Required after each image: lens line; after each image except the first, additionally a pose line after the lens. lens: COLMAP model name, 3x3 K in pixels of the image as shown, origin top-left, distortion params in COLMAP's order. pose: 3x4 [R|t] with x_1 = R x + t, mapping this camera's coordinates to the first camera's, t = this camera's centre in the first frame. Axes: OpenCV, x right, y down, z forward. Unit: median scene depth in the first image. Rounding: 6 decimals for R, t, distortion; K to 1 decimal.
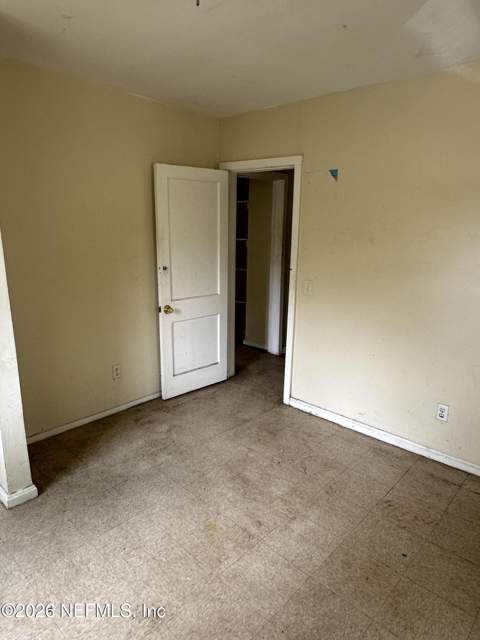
lens RADIAL K [[404.2, 0, 237.5], [0, 404.2, 322.7], [0, 0, 1]] dist [-0.002756, 0.001710]
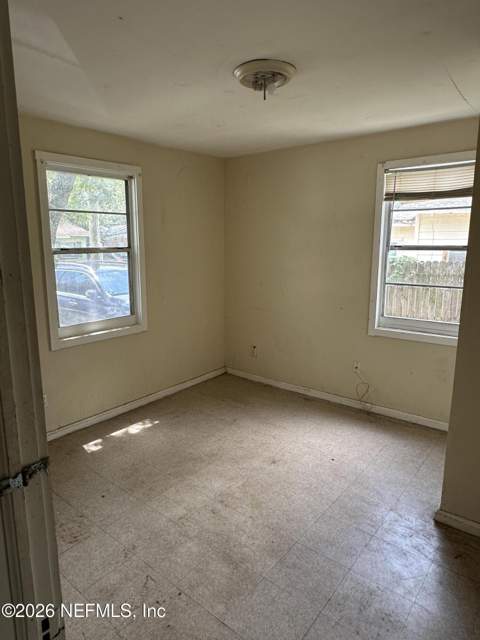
lens RADIAL K [[404.2, 0, 241.1], [0, 404.2, 319.4], [0, 0, 1]] dist [-0.002756, 0.001710]
pose [[-0.996756, -0.001428, -0.080475, 0.066145], [-0.034738, 0.909554, 0.414131, -0.435672], [0.072605, 0.415583, -0.906653, 1.728151]]
